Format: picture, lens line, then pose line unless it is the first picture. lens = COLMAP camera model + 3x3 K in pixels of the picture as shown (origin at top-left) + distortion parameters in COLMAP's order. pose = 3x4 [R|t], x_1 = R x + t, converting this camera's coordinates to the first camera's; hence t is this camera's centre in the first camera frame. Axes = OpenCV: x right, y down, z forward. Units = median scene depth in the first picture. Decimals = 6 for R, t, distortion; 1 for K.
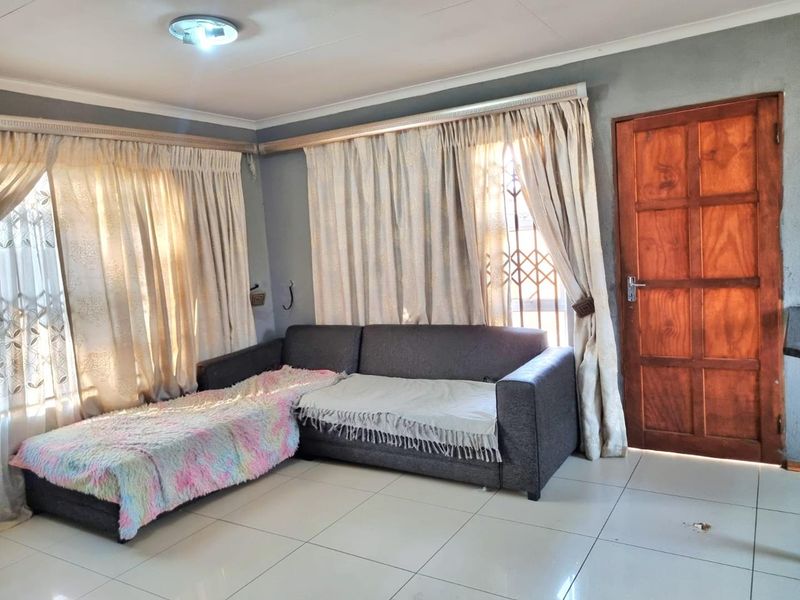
lens RADIAL K [[598.6, 0, 398.4], [0, 598.6, 296.9], [0, 0, 1]] dist [0.028049, -0.002569]
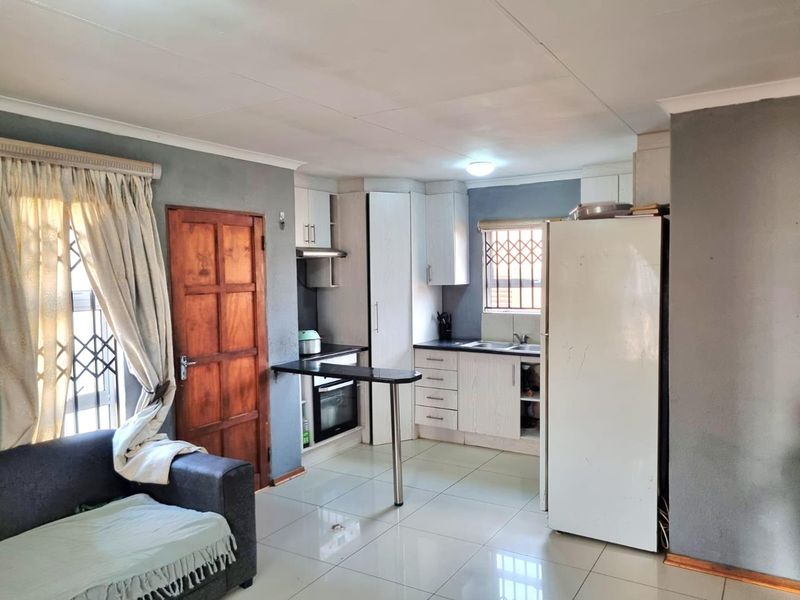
lens RADIAL K [[598.6, 0, 398.6], [0, 598.6, 303.4], [0, 0, 1]] dist [0.028049, -0.002569]
pose [[-0.007074, 0.020403, 0.999767, -0.687286], [0.121622, 0.992387, -0.019391, -0.060498], [-0.992551, 0.121456, -0.009502, 0.645173]]
